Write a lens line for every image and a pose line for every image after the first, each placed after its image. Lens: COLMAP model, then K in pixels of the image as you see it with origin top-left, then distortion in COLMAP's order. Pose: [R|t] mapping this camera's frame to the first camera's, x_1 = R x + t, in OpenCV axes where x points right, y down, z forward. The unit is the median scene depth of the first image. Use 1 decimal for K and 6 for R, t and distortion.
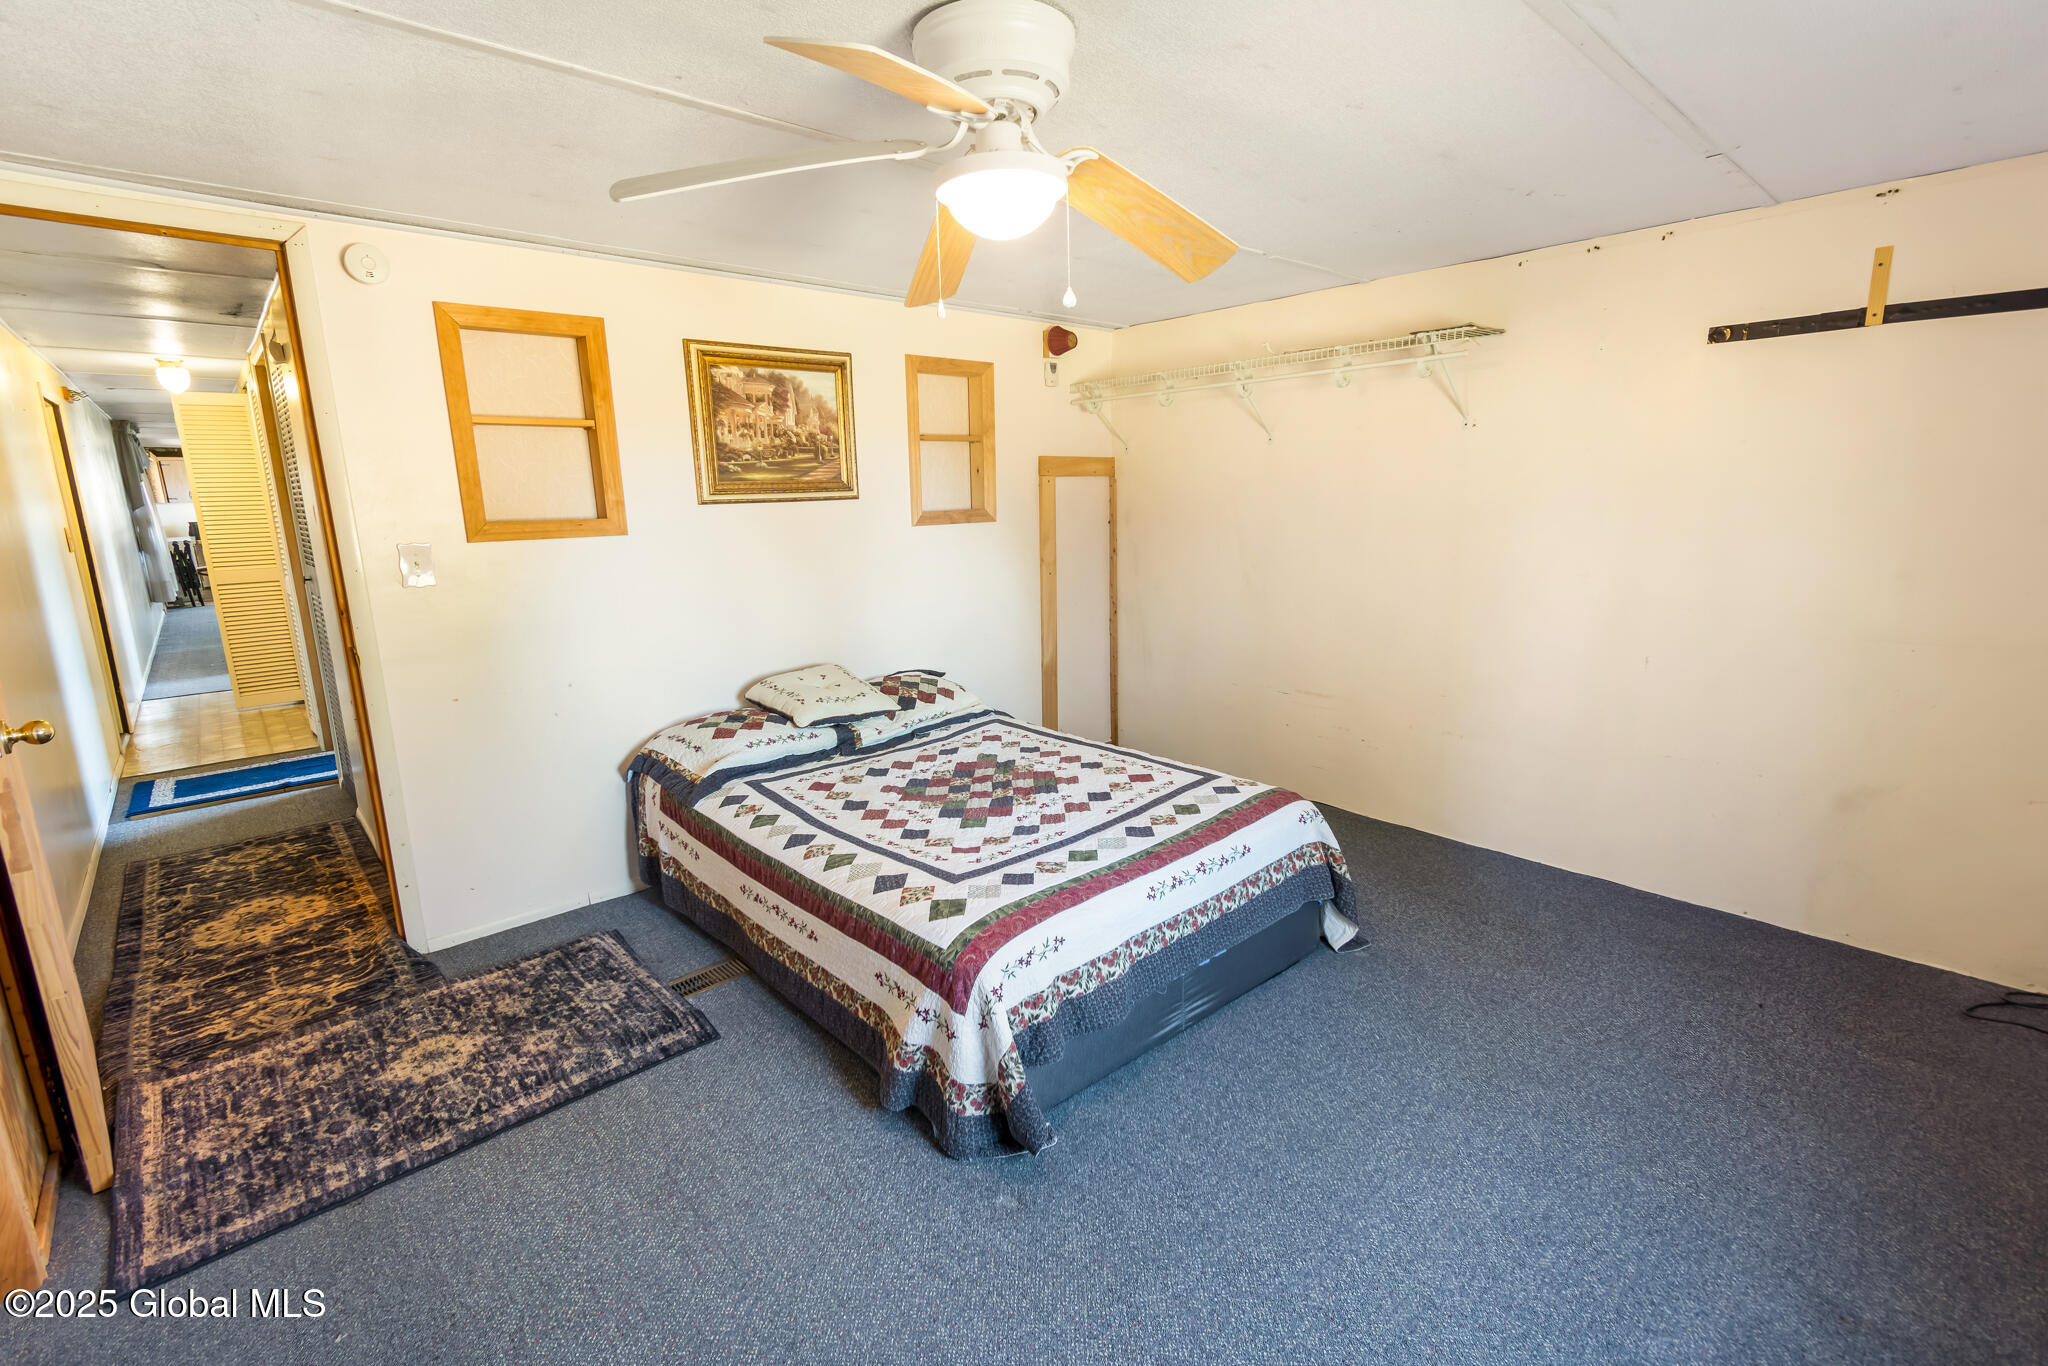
lens RADIAL K [[910.3, 0, 1032.3], [0, 910.3, 675.2], [0, 0, 1]] dist [0.004630, -0.001580]
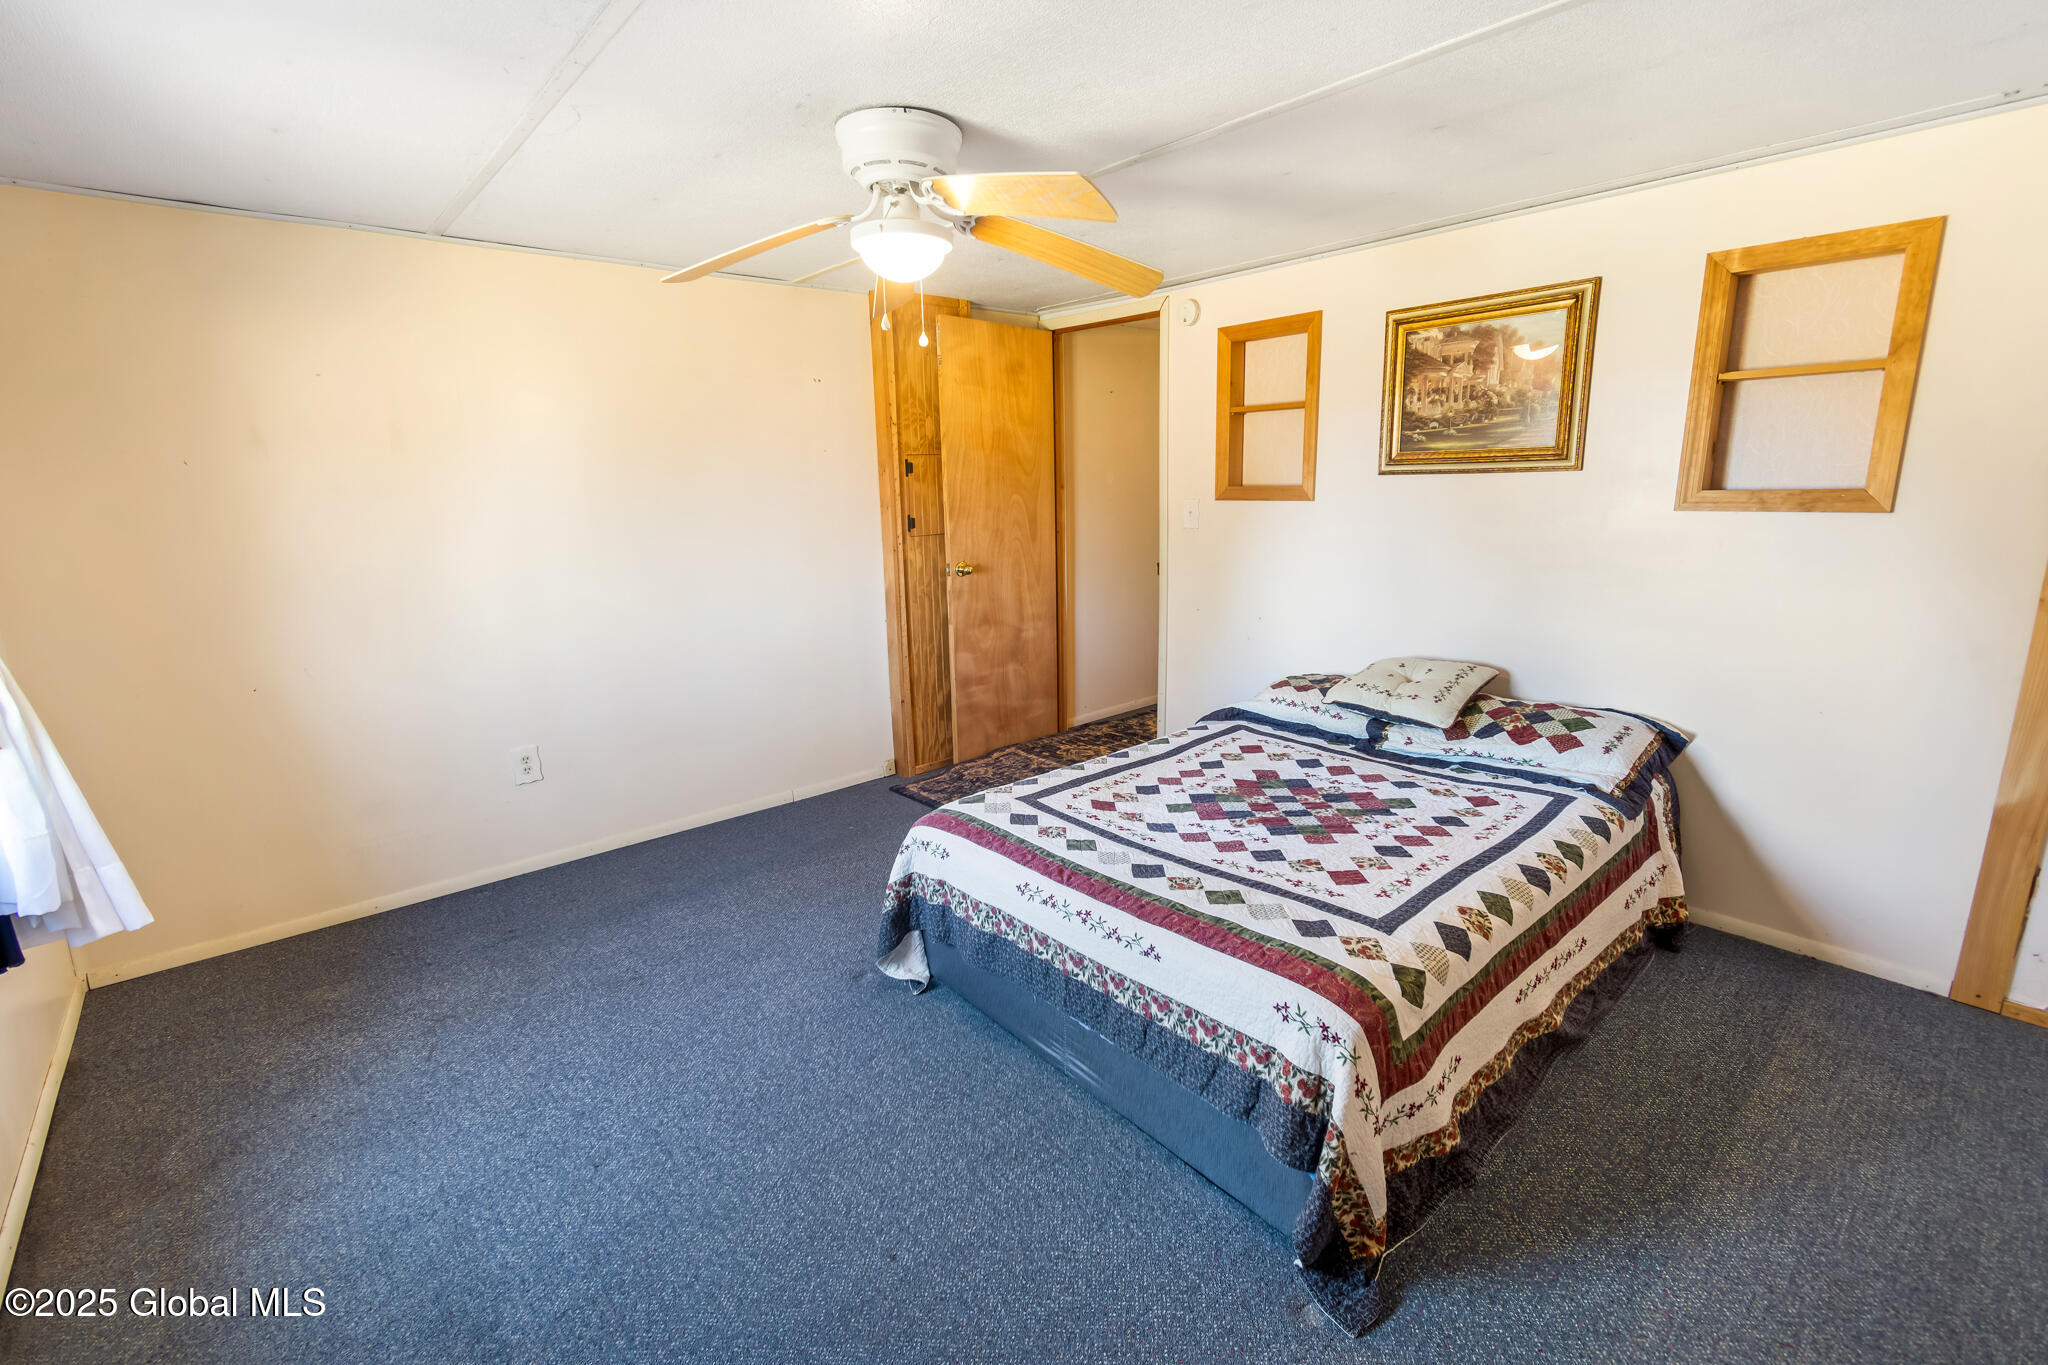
lens RADIAL K [[910.3, 0, 1034.2], [0, 910.3, 685.9], [0, 0, 1]] dist [0.004630, -0.001580]
pose [[-0.020077, 0.243003, -0.969818, 0.737192], [-0.184651, 0.952425, 0.242467, -0.147874], [0.982599, 0.183946, 0.025749, 0.680665]]
